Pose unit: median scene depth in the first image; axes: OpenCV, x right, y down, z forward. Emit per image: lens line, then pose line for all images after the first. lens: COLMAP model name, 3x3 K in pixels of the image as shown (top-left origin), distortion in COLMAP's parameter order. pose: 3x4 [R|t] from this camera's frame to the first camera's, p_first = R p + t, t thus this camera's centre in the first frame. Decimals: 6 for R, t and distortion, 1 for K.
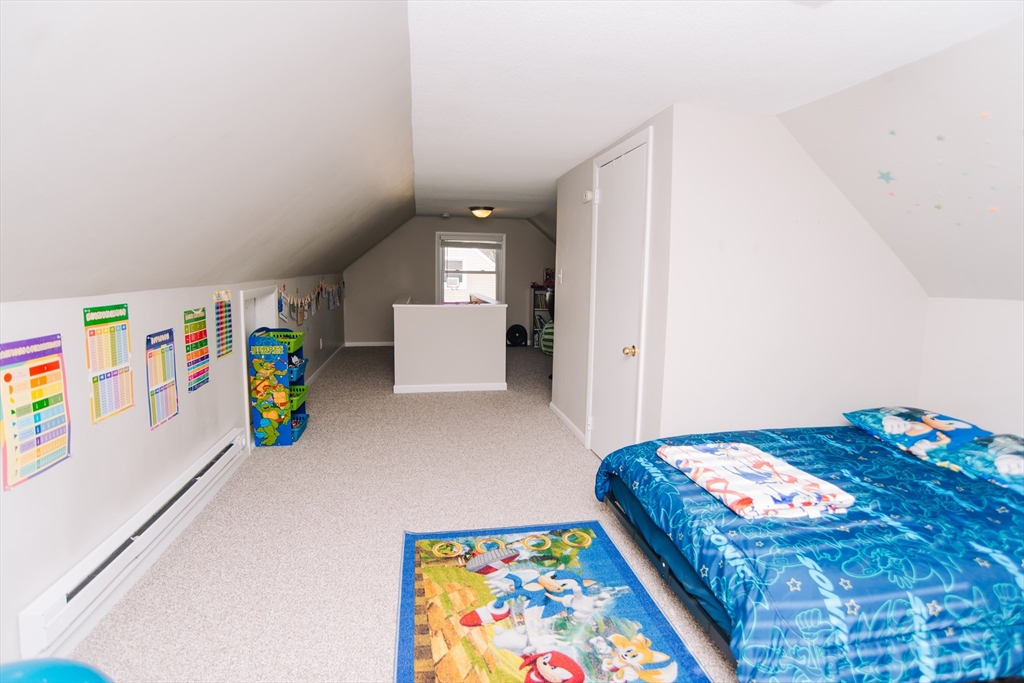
lens RADIAL K [[526.7, 0, 516.0], [0, 526.7, 332.7], [0, 0, 1]] dist [-0.100510, 0.049262]
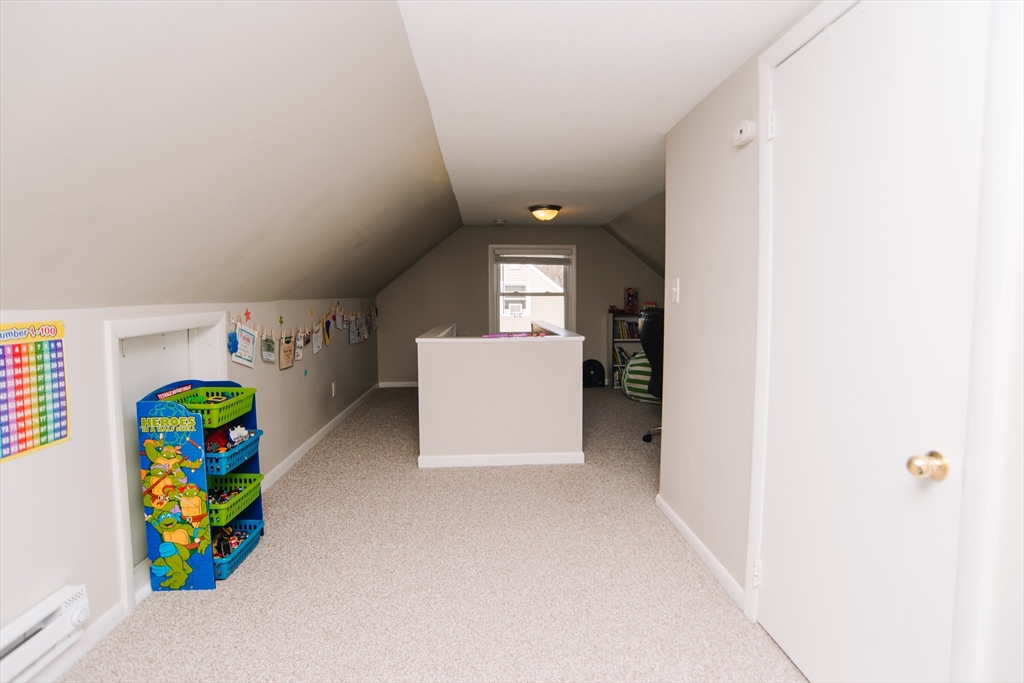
lens RADIAL K [[526.7, 0, 516.0], [0, 526.7, 332.7], [0, 0, 1]] dist [-0.100510, 0.049262]
pose [[0.992221, -0.010977, -0.124001, -0.041503], [0.004654, 0.998679, -0.051166, -0.052567], [0.124399, 0.050191, 0.990962, 0.684591]]
